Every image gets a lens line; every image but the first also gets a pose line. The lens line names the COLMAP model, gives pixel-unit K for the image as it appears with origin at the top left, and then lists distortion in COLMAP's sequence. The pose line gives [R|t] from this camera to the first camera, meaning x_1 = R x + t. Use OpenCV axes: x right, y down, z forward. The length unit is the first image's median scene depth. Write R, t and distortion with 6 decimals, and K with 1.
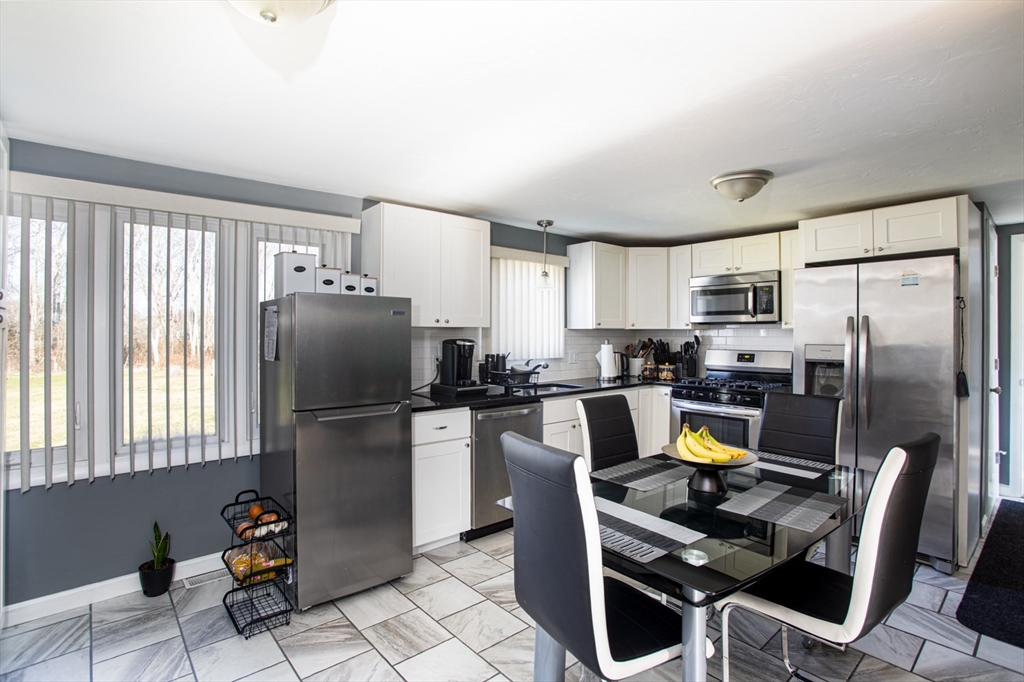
lens RADIAL K [[505.6, 0, 506.4], [0, 505.6, 330.0], [0, 0, 1]] dist [-0.067617, 0.025947]
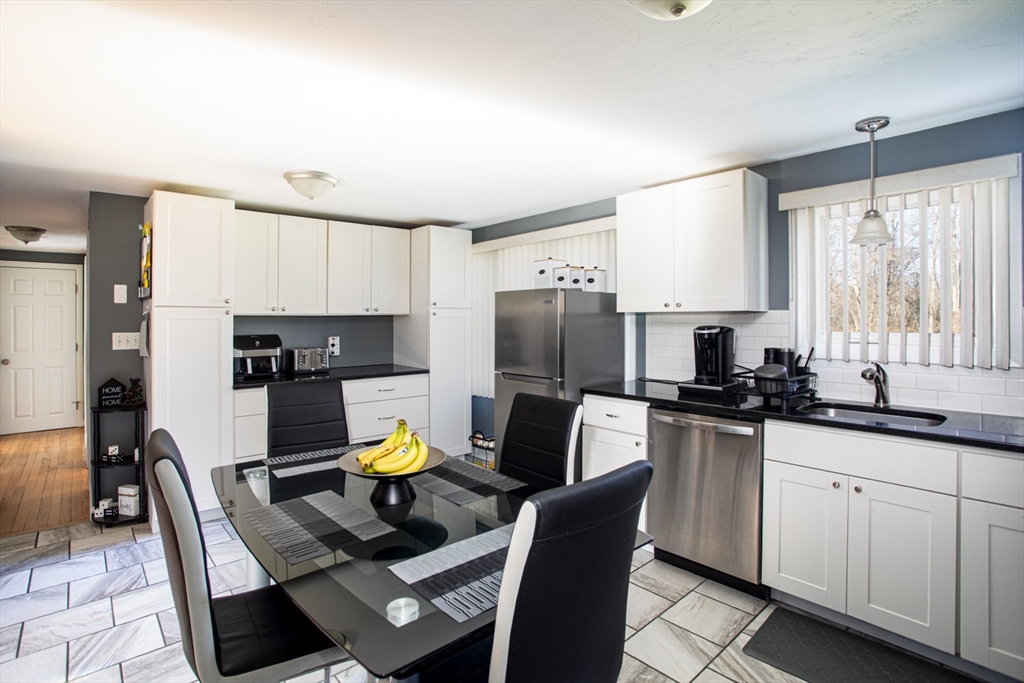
lens RADIAL K [[505.6, 0, 506.4], [0, 505.6, 330.5], [0, 0, 1]] dist [-0.067617, 0.025947]
pose [[0.011963, 0.019711, -0.999734, 1.137231], [0.006921, 0.999780, 0.019795, 0.009331], [0.999904, -0.007156, 0.011824, 1.064439]]
